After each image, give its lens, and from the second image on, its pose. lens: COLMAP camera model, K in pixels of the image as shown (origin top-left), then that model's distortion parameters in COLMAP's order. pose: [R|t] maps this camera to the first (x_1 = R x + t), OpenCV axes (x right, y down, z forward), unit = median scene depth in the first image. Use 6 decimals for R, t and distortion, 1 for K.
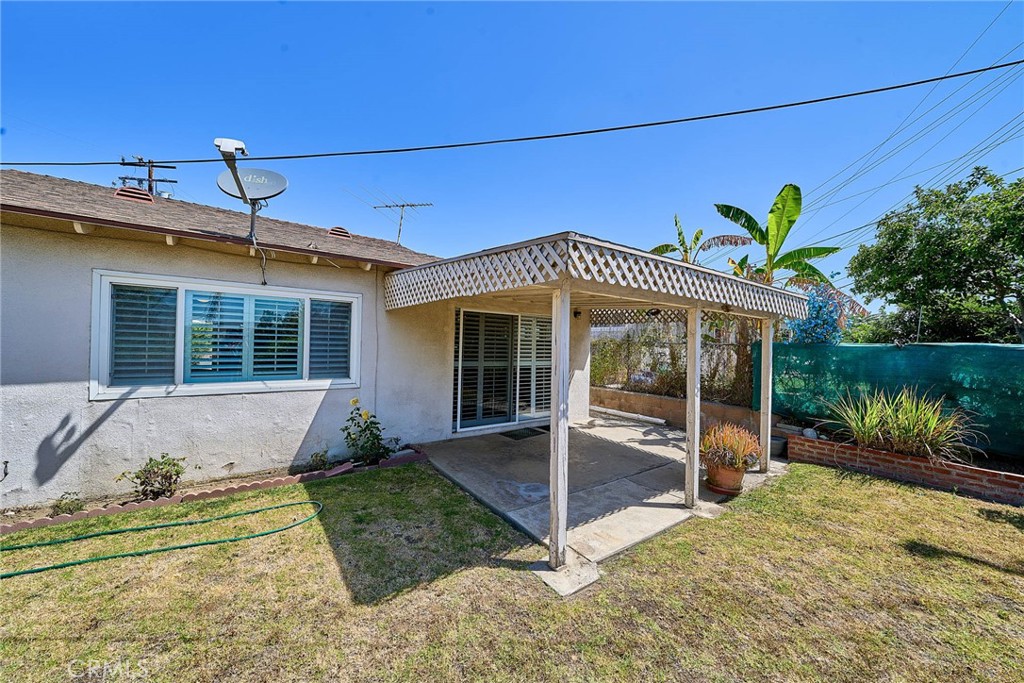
lens RADIAL K [[364.3, 0, 511.0], [0, 364.3, 345.3], [0, 0, 1]] dist [-0.001107, -0.000094]
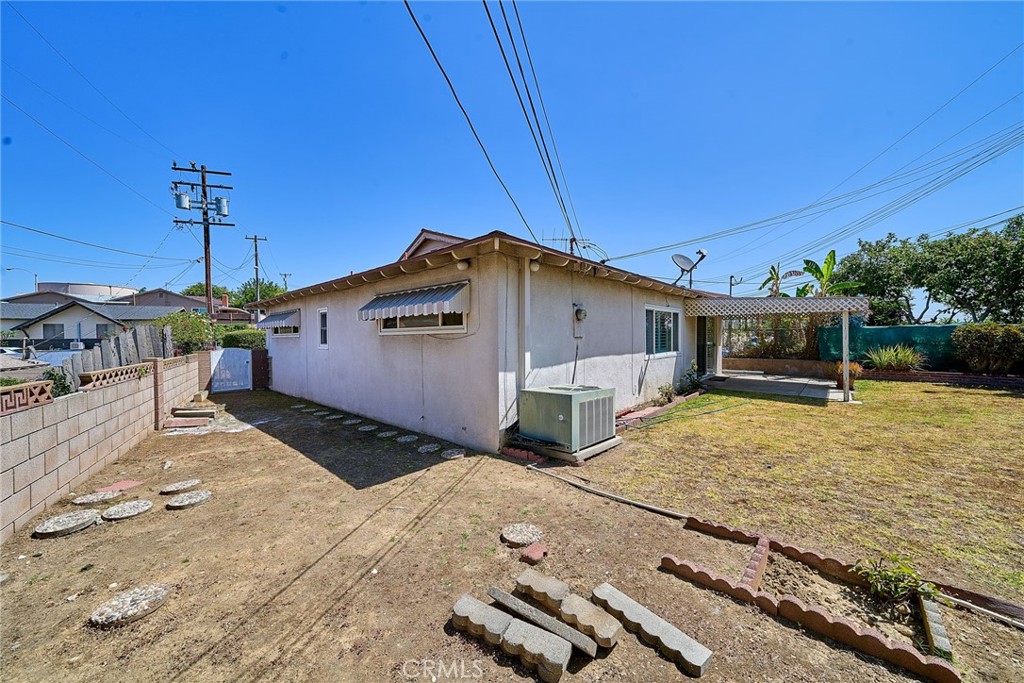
lens RADIAL K [[354.1, 0, 511.9], [0, 354.1, 342.7], [0, 0, 1]] dist [-0.008296, -0.000010]
pose [[0.981708, -0.036078, 0.186943, -1.989742], [0.032079, 0.999188, 0.024373, -0.035131], [-0.187670, -0.017930, 0.982068, -0.868733]]
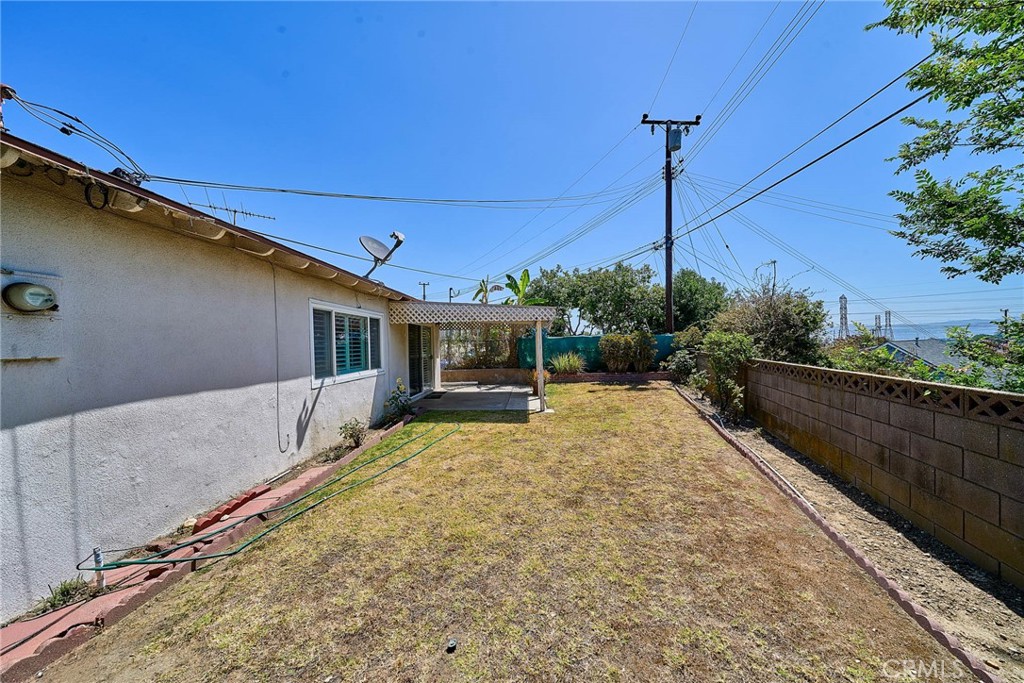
lens RADIAL K [[343.9, 0, 504.7], [0, 343.9, 337.3], [0, 0, 1]] dist [0.000059, -0.000032]
pose [[0.643412, -0.025627, 0.765091, -1.415599], [0.040484, 0.999180, -0.000578, -0.018743], [-0.764449, 0.031345, 0.643922, -0.401286]]
